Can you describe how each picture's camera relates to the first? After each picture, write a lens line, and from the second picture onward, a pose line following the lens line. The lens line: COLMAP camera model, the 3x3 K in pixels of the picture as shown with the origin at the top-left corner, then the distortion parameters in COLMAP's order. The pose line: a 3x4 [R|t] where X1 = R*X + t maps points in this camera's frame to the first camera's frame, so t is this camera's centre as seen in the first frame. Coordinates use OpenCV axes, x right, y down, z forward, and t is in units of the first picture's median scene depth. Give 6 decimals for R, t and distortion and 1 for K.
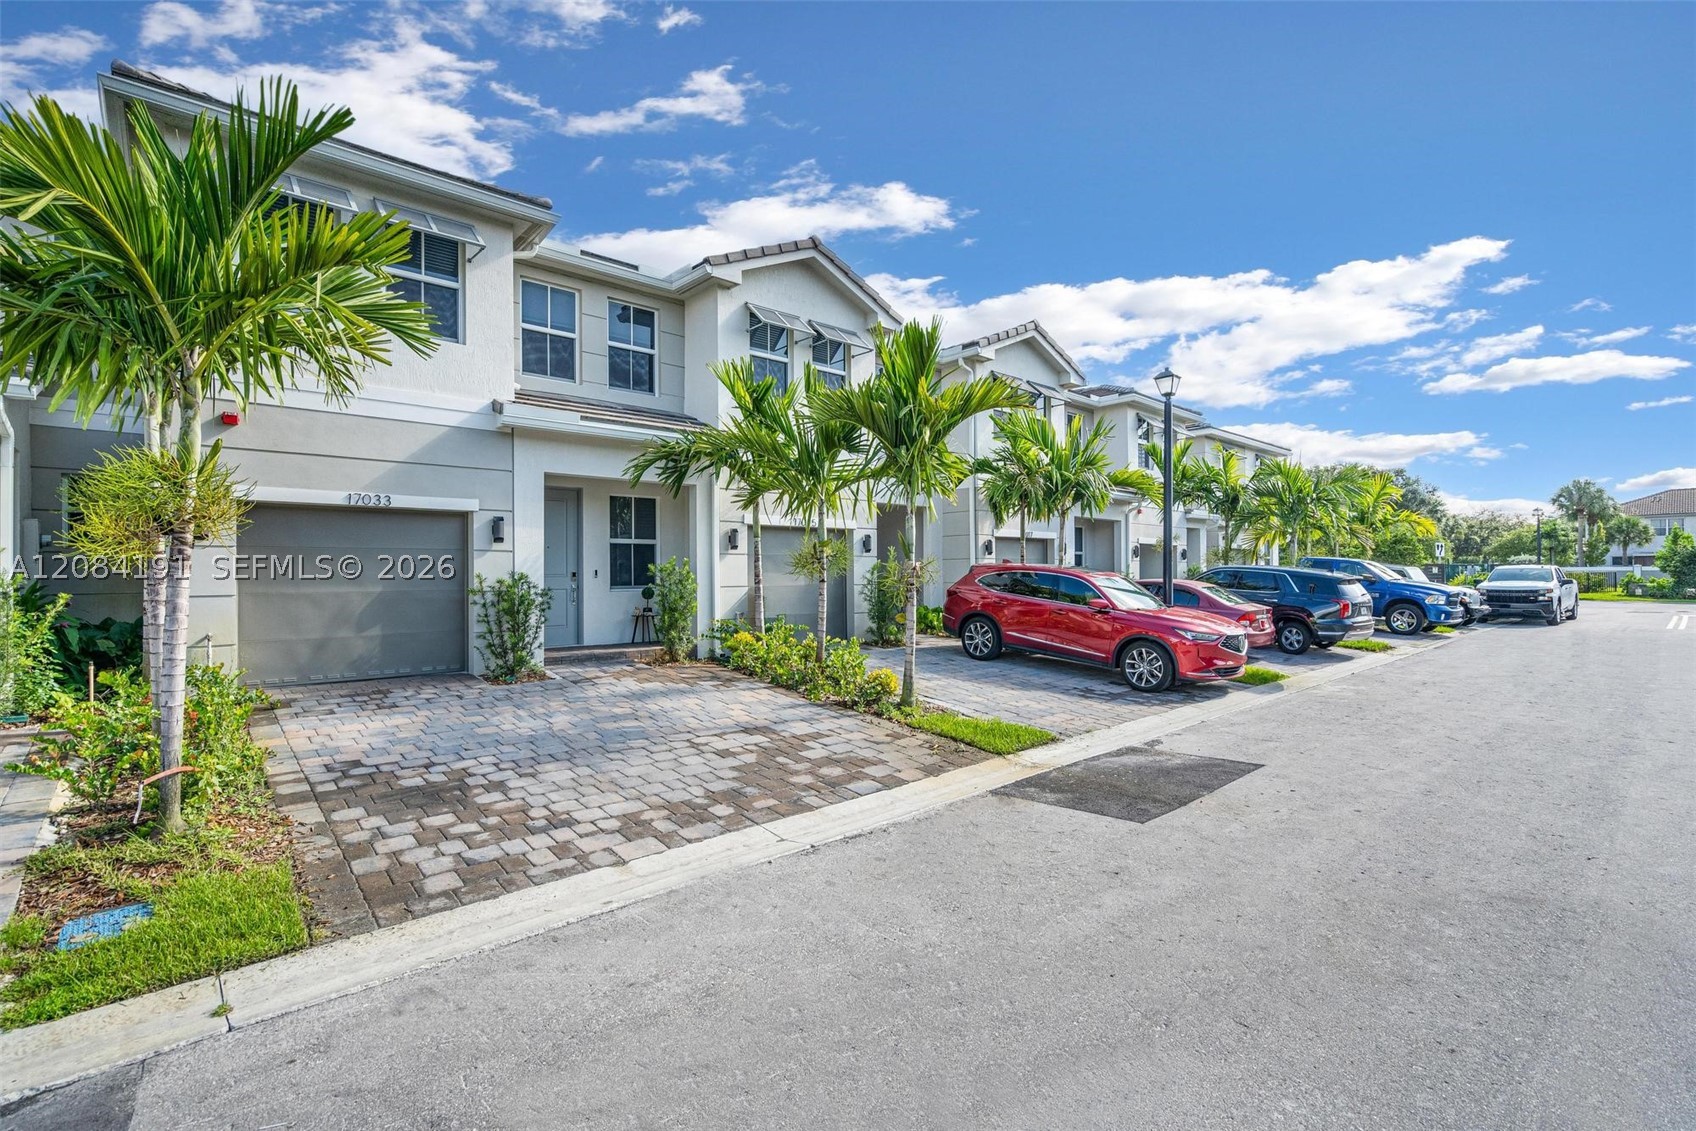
lens RADIAL K [[777.2, 0, 848.0], [0, 777.2, 565.5], [0, 0, 1]] dist [-0.000053, 0.000860]
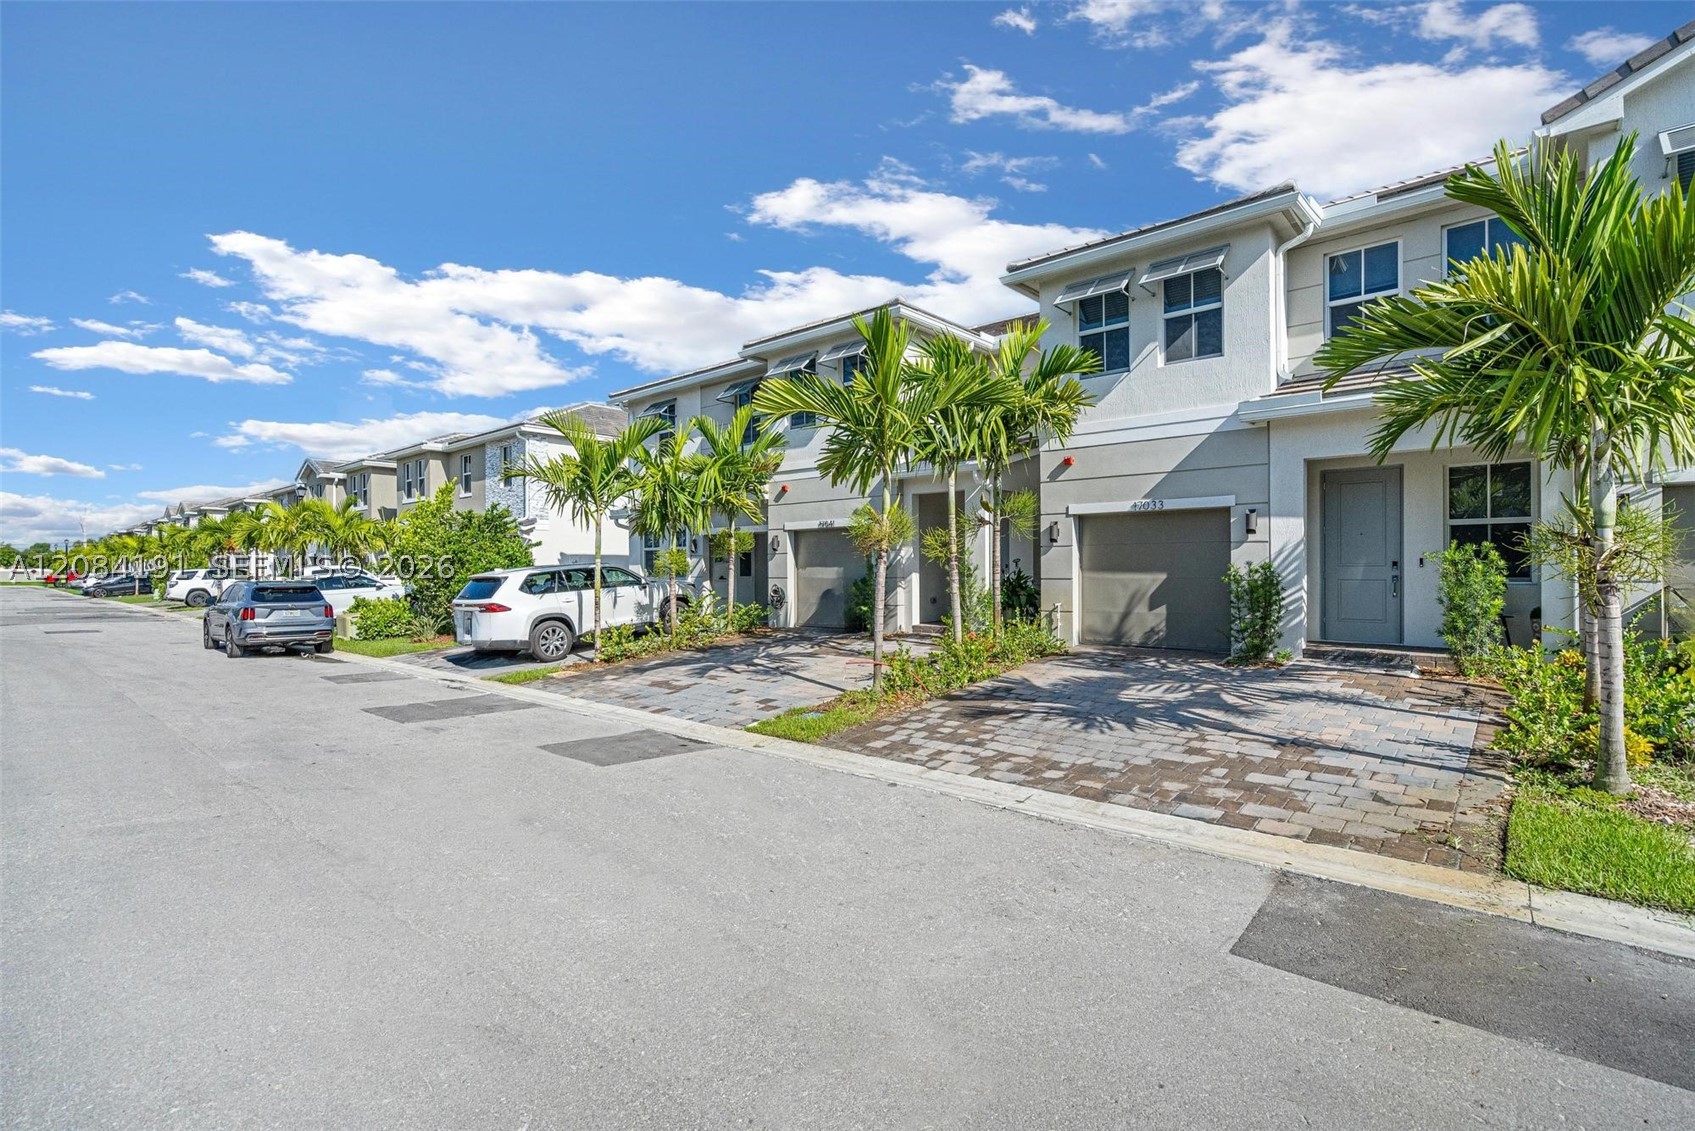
lens RADIAL K [[776.7, 0, 847.5], [0, 776.7, 565.5], [0, 0, 1]] dist [-0.000053, 0.000860]
pose [[0.109706, 0.002075, -0.993962, 0.770286], [0.015755, 0.999869, 0.003826, 0.001087], [0.993839, -0.016080, 0.109659, 0.481067]]
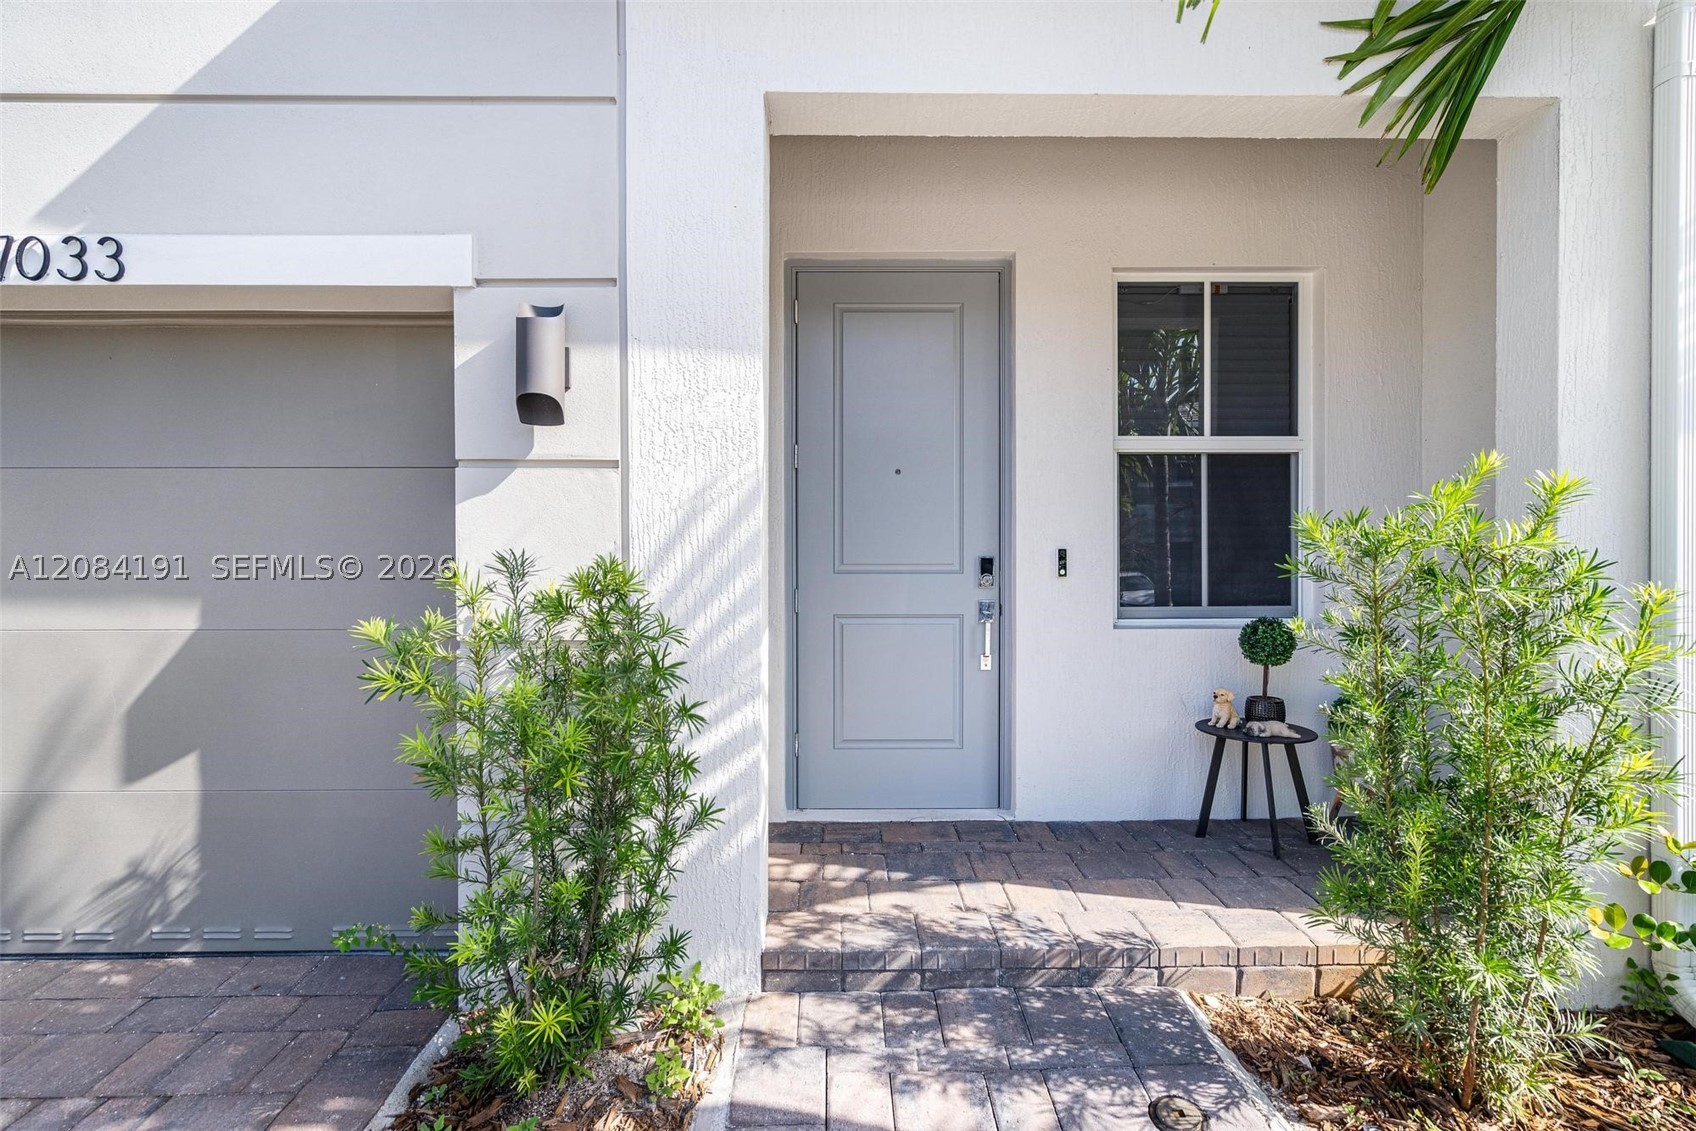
lens RADIAL K [[777.2, 0, 848.0], [0, 777.2, 565.5], [0, 0, 1]] dist [-0.000053, 0.000860]
pose [[0.755446, 0.009906, -0.655136, -0.343982], [0.003448, 0.999812, 0.019093, 0.009691], [0.655202, -0.016683, 0.755270, 1.268901]]
